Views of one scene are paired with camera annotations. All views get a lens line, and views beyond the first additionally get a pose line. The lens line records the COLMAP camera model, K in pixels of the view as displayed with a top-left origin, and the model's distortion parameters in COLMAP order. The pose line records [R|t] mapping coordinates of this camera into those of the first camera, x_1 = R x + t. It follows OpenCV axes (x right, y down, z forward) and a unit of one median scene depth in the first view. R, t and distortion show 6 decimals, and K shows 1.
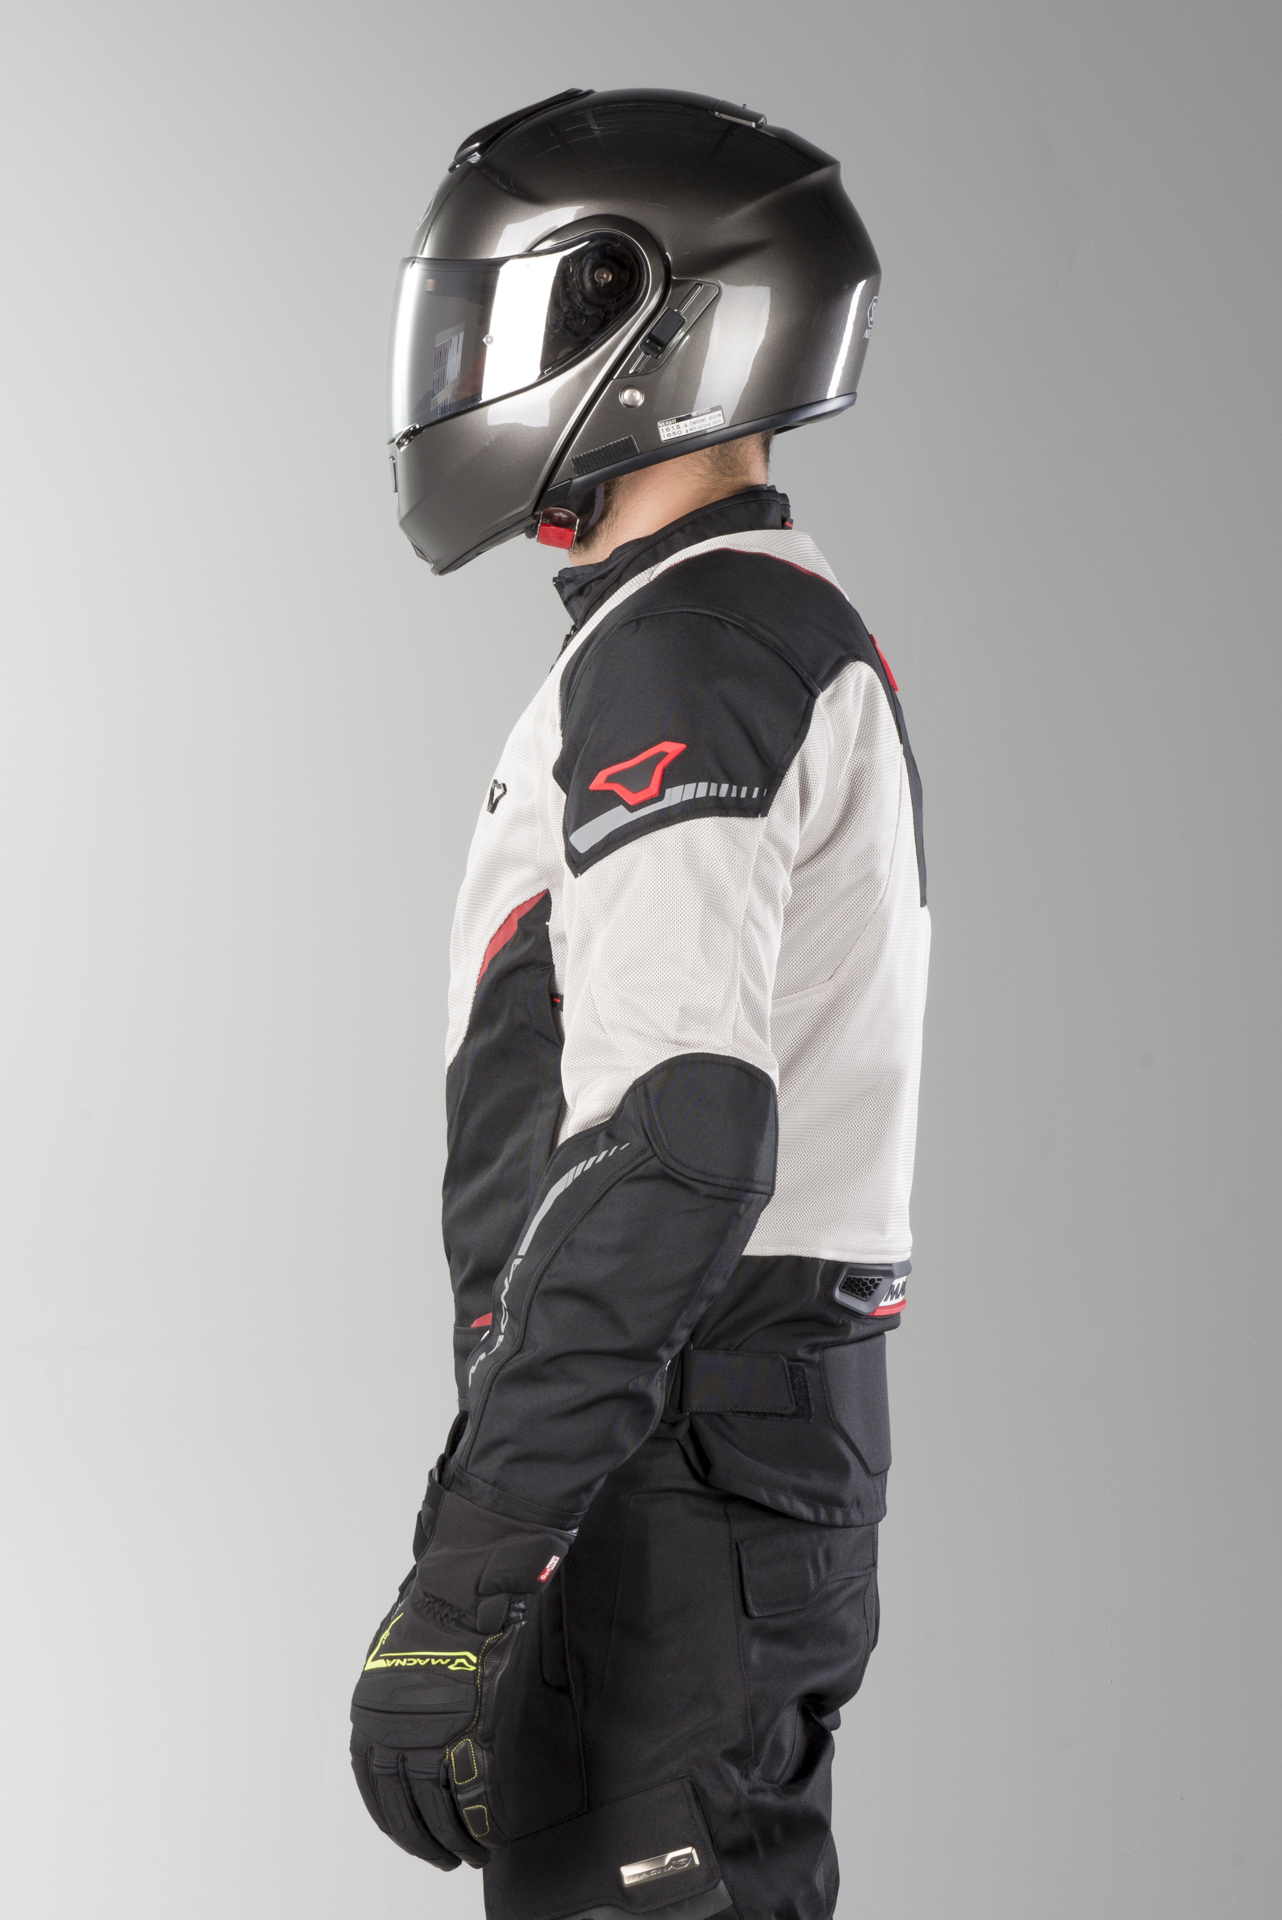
lens RADIAL K [[3410.9, 0, 640.6], [0, 3410.9, 1012.9], [0, 0, 1]] dist [-0.041430, -0.023627]
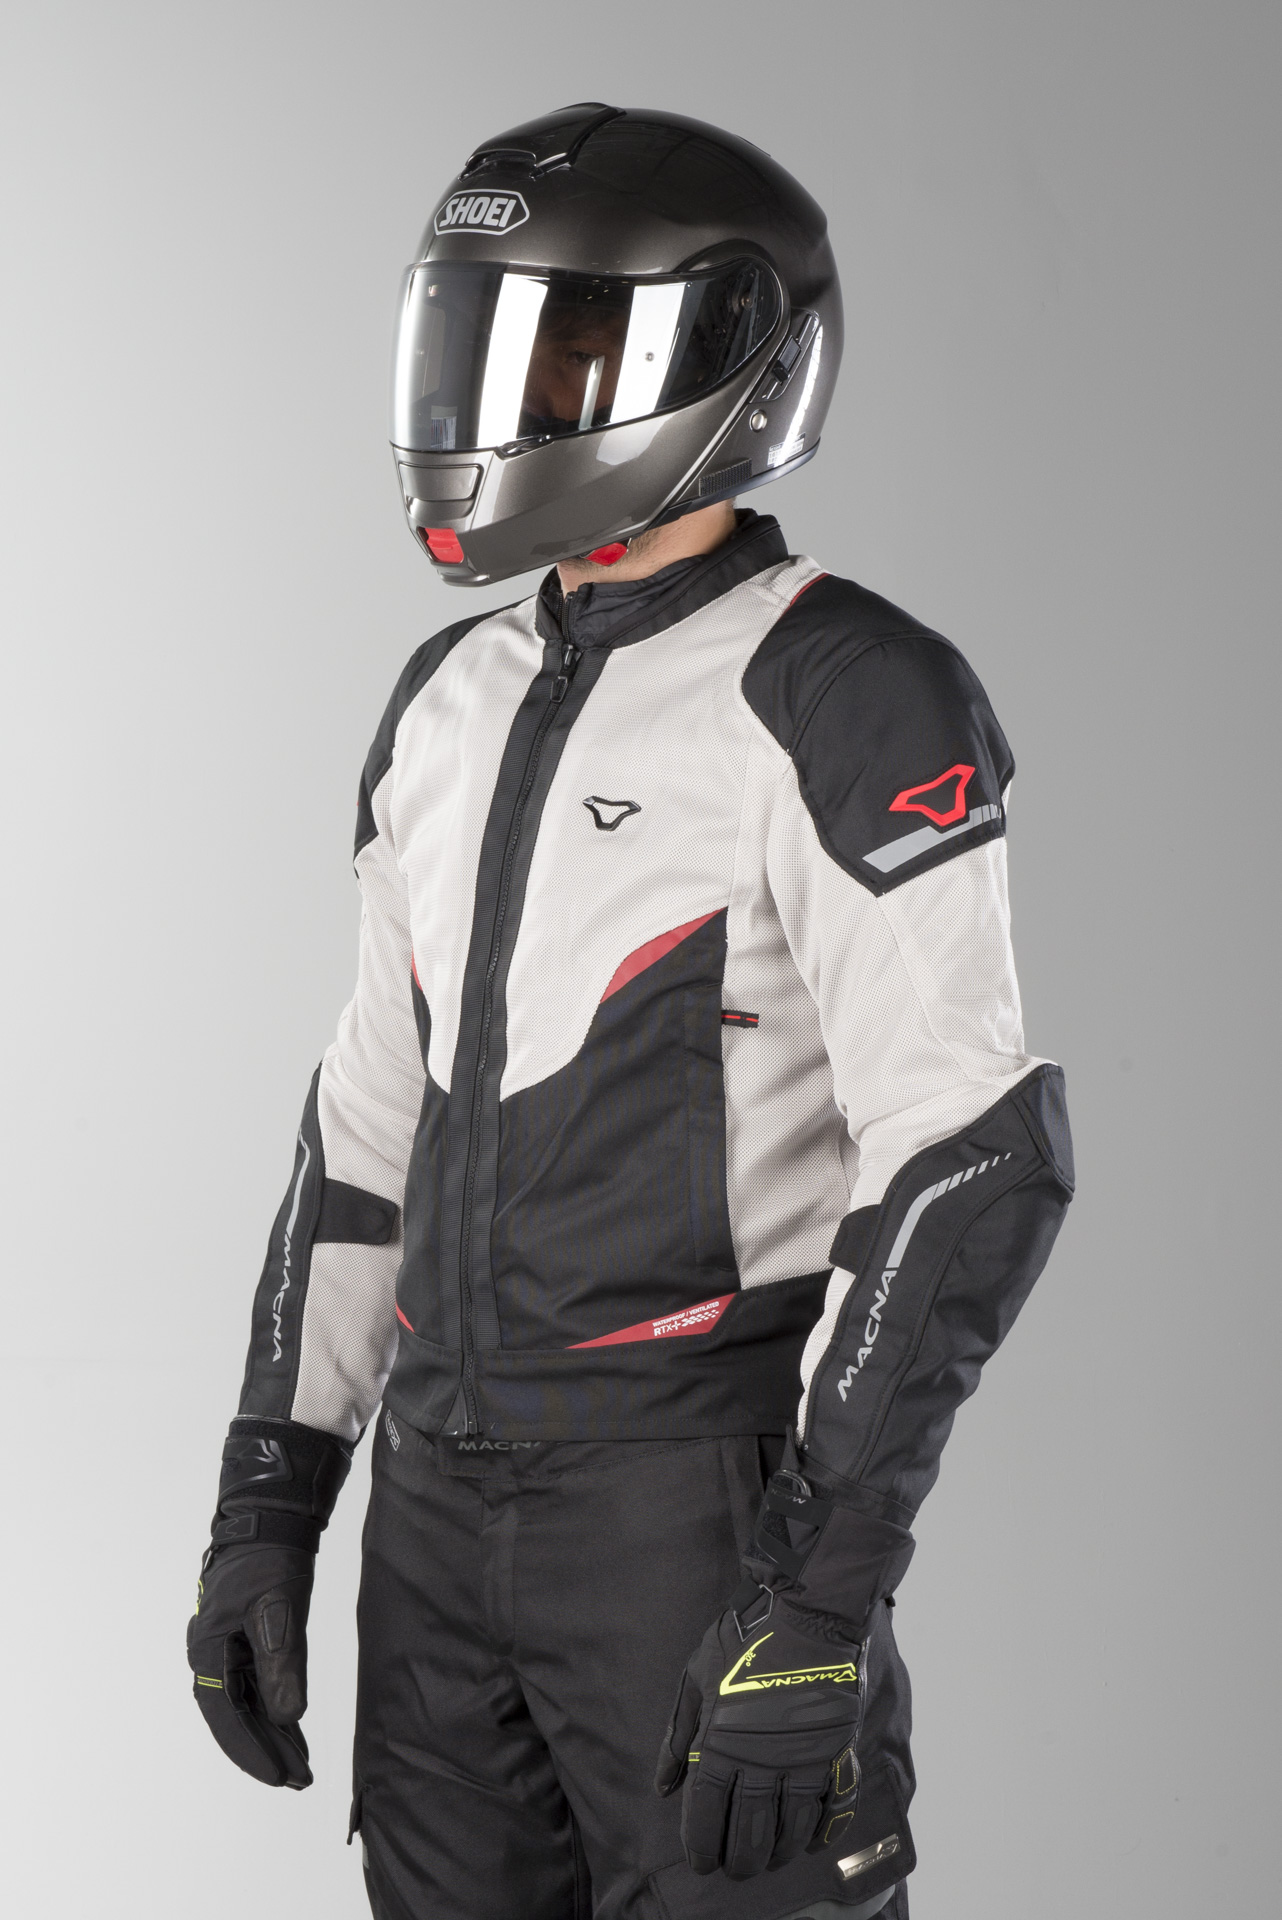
lens RADIAL K [[3410.9, 0, 640.6], [0, 3410.9, 1012.9], [0, 0, 1]] dist [-0.041430, -0.023627]
pose [[0.891621, -0.032018, 0.451649, -0.550897], [0.029984, 0.999482, 0.011662, -0.019176], [-0.451788, 0.003144, 0.892120, 0.121721]]
